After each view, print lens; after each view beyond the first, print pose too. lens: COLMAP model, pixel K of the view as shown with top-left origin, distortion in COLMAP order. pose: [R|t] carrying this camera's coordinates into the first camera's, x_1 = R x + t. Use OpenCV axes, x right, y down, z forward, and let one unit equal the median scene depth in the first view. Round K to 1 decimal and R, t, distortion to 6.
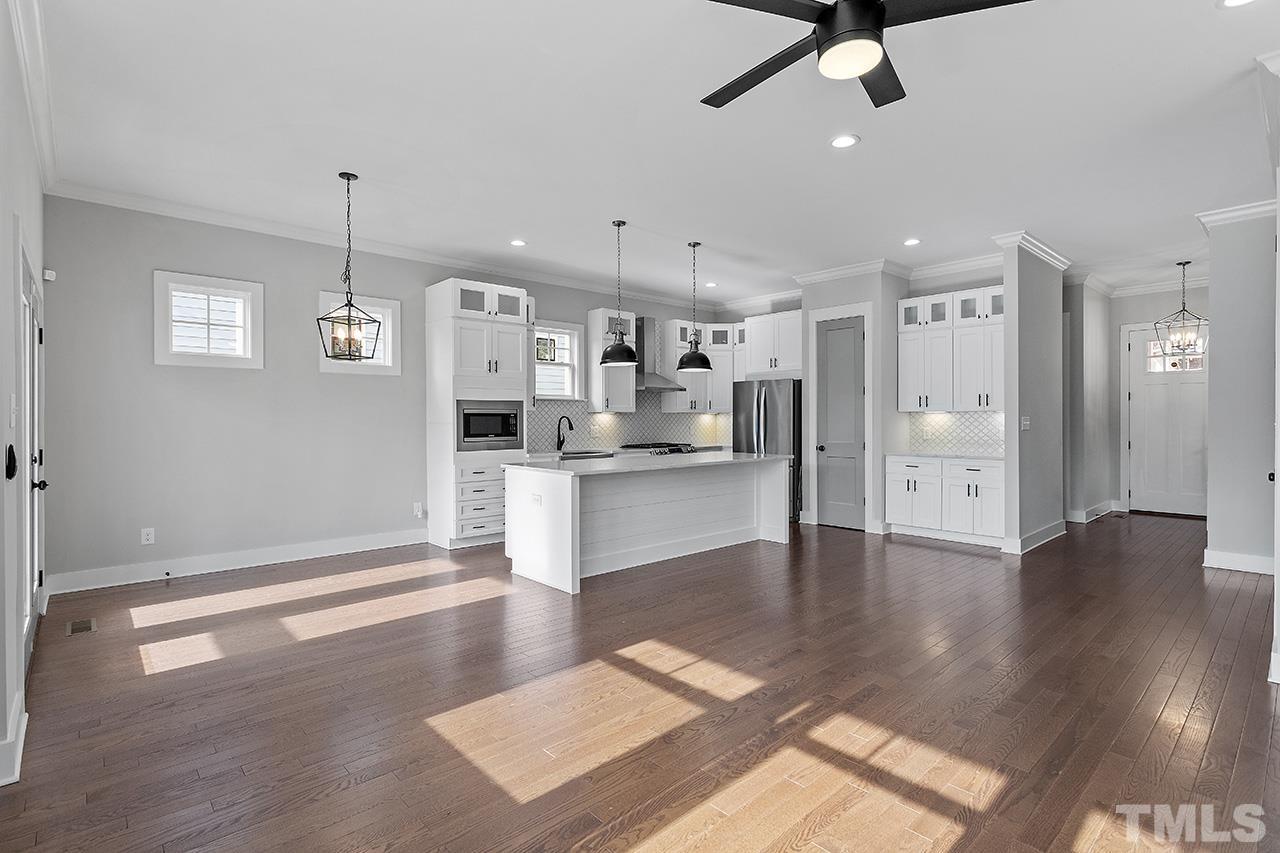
lens RADIAL K [[610.1, 0, 636.9], [0, 610.1, 415.6], [0, 0, 1]] dist [-0.000601, -0.000068]
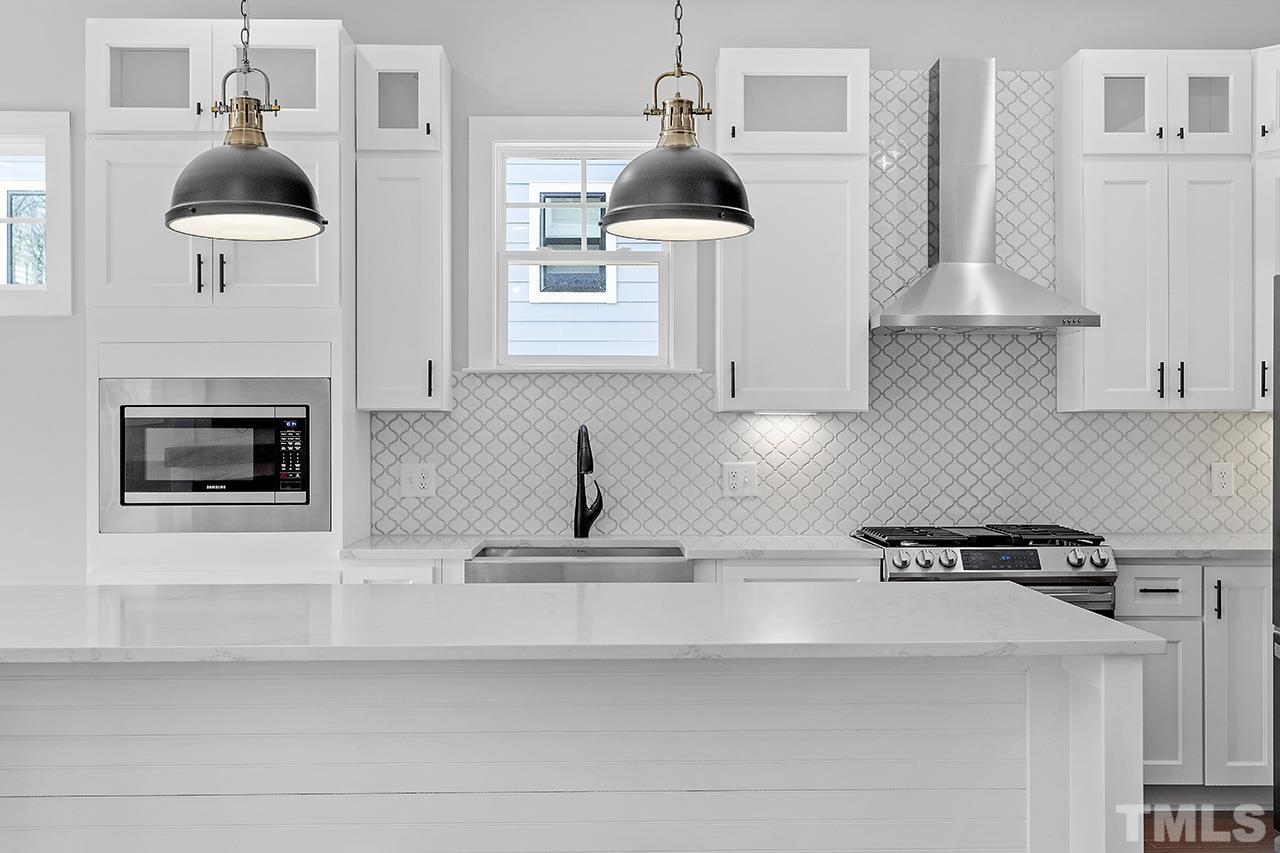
lens RADIAL K [[1419.1, 0, 640.0], [0, 1419.1, 426.5], [0, 0, 1]] dist [0.007602, 0.021078]
pose [[0.761070, 0.002772, -0.648664, 0.393730], [0.002400, 0.999972, 0.007089, -0.004018], [0.648666, -0.006952, 0.761042, 0.530358]]
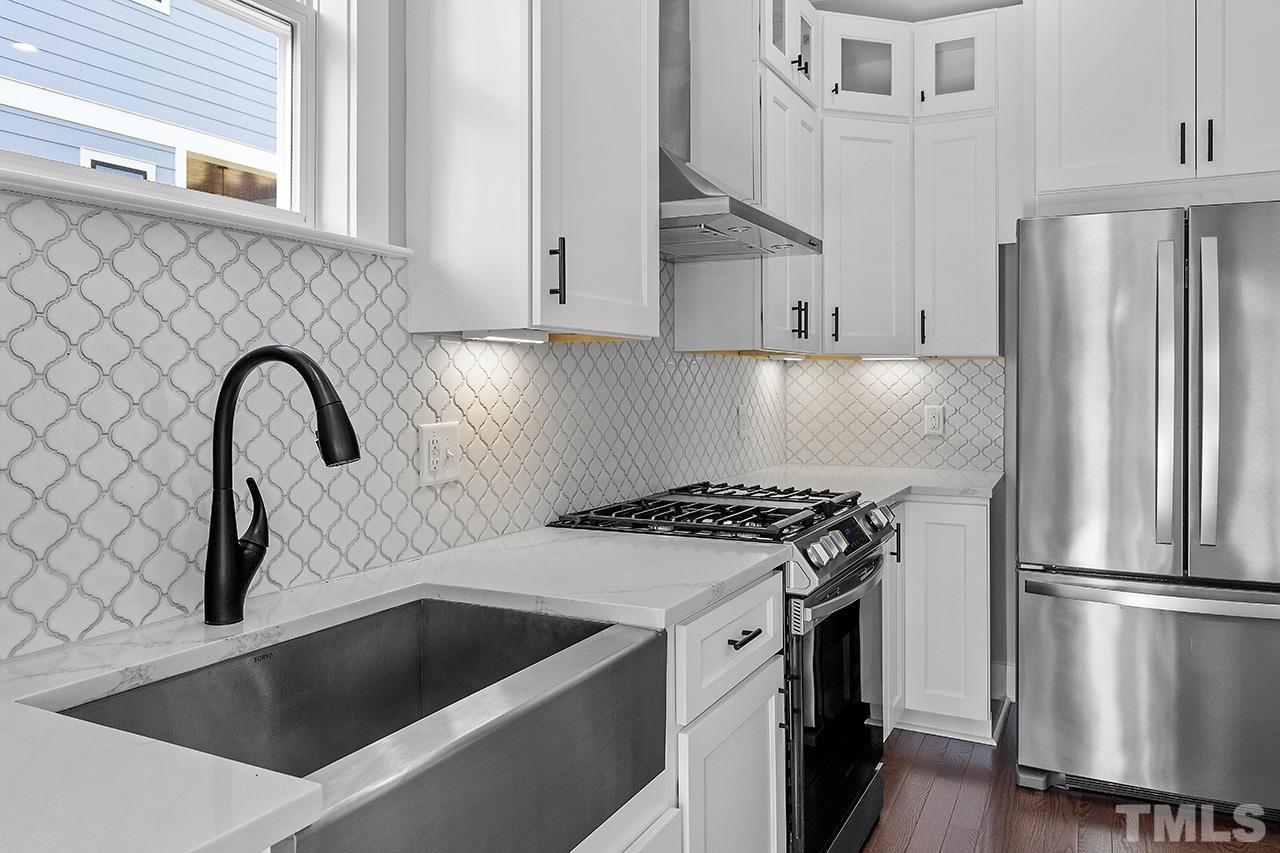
lens RADIAL K [[922.8, 0, 641.5], [0, 922.8, 379.8], [0, 0, 1]] dist [0.000684, 0.000399]
pose [[0.932801, 0.003178, 0.360379, -0.127966], [-0.004780, 0.999982, 0.003553, 0.006795], [-0.360361, -0.005037, 0.932799, 0.876921]]
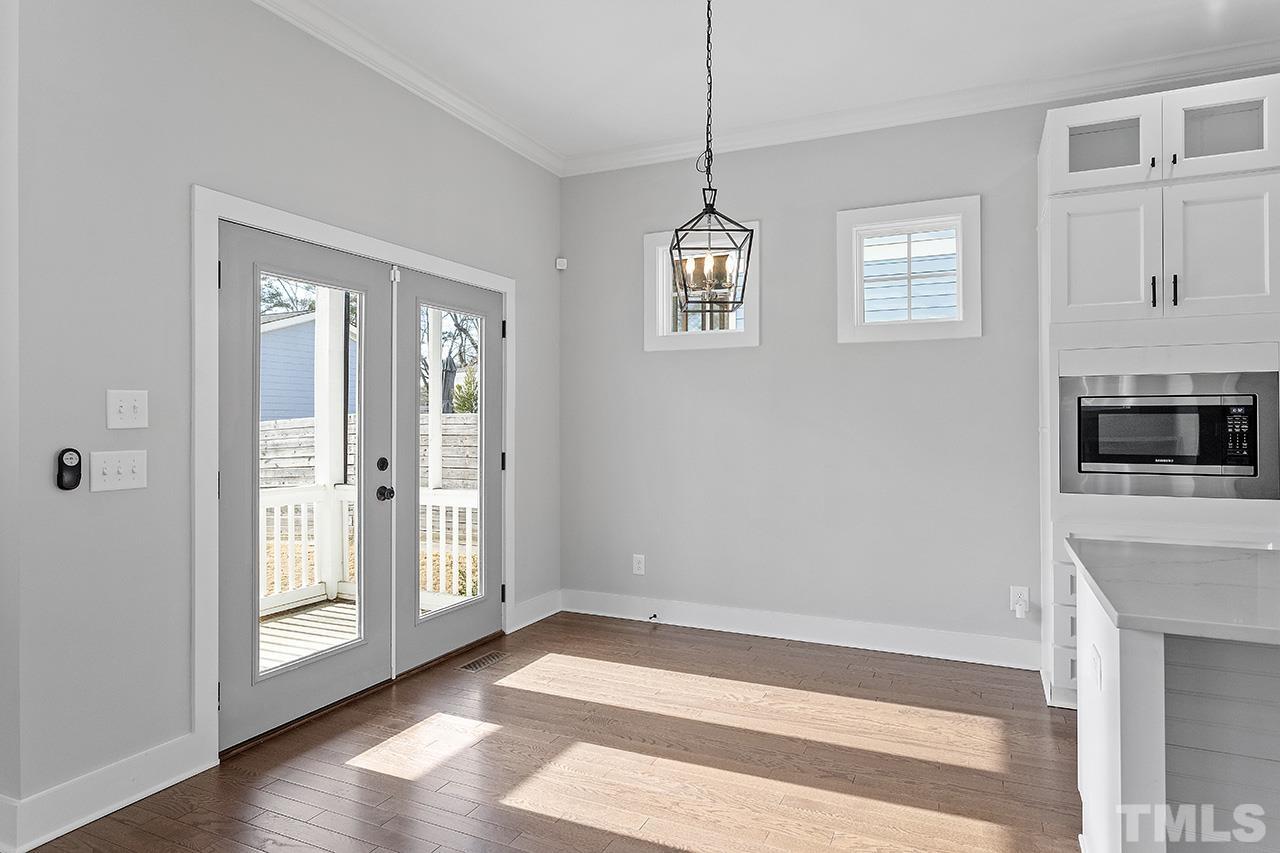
lens RADIAL K [[743.6, 0, 639.6], [0, 743.6, 415.2], [0, 0, 1]] dist [0.003263, 0.001546]
pose [[0.393692, -0.005133, -0.919228, 0.077533], [0.003872, 0.999985, -0.003926, 0.002654], [0.919234, -0.002013, 0.393706, 0.444210]]
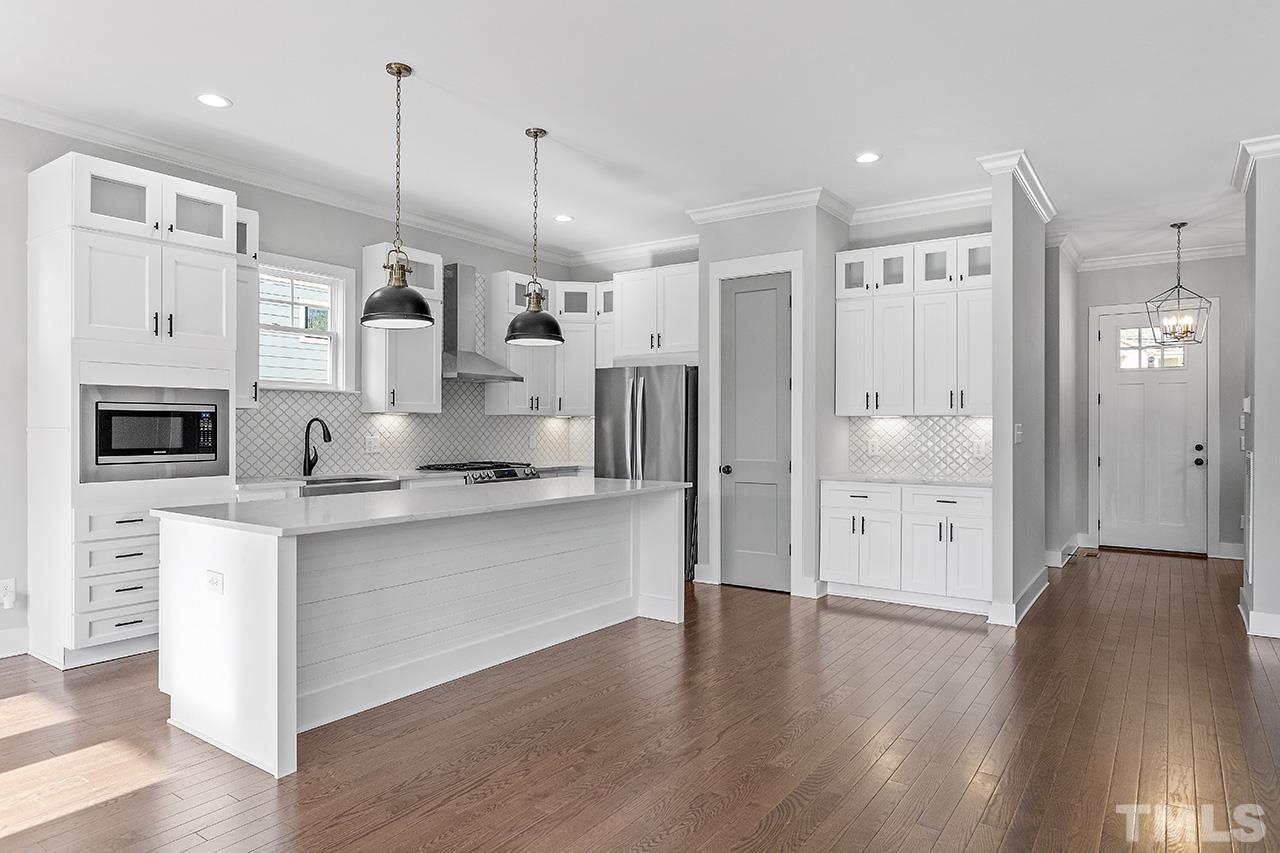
lens RADIAL K [[762.2, 0, 640.0], [0, 762.2, 426.5], [0, 0, 1]] dist [-0.005180, -0.000209]
pose [[0.974847, 0.005954, 0.222795, 0.026022], [-0.007225, 0.999962, 0.004890, 0.003229], [-0.222757, -0.006377, 0.974853, 0.224894]]
